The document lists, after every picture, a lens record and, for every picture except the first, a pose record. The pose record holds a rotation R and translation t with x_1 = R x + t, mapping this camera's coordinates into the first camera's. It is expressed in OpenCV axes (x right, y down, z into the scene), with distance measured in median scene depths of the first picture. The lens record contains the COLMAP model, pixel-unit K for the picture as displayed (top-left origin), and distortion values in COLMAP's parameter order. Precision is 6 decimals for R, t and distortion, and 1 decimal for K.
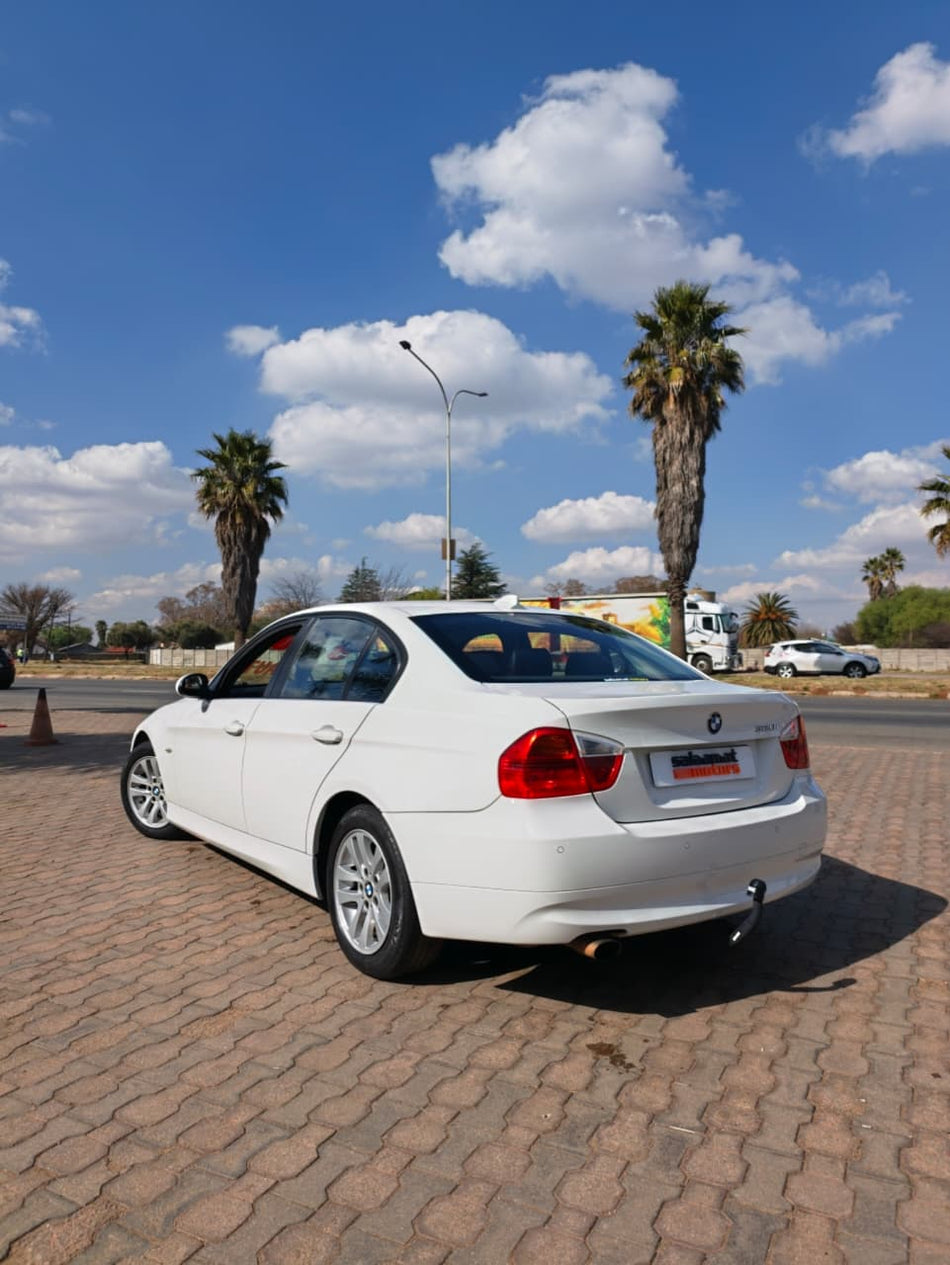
lens RADIAL K [[911.0, 0, 475.0], [0, 911.0, 632.5], [0, 0, 1]] dist [0.002528, 0.003983]
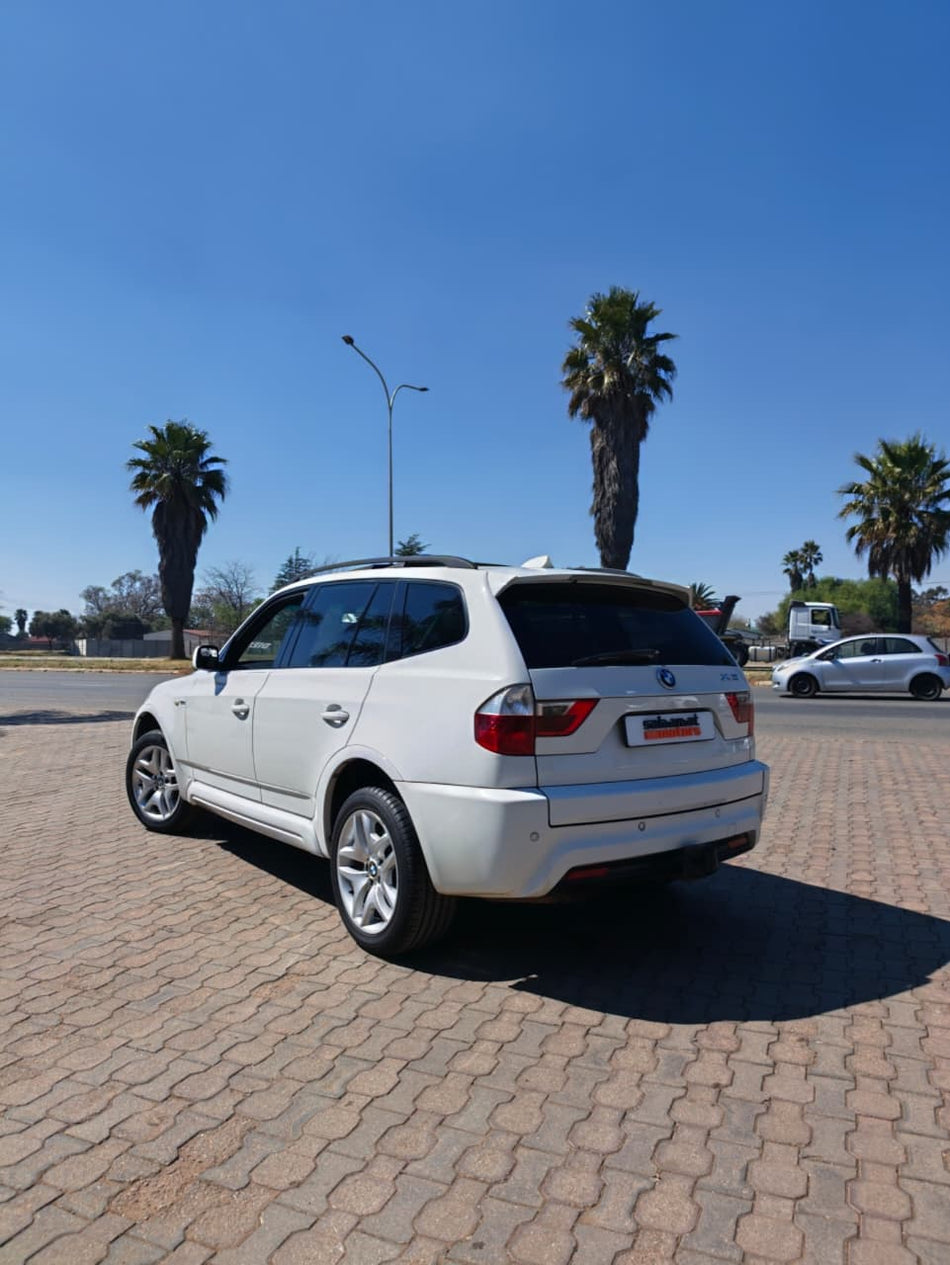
lens RADIAL K [[911.0, 0, 475.0], [0, 911.0, 632.5], [0, 0, 1]] dist [0.002528, 0.003983]
pose [[0.996959, -0.001275, 0.077920, -0.072767], [0.000231, 0.999910, 0.013400, -0.026927], [-0.077930, -0.013341, 0.996870, -0.112422]]
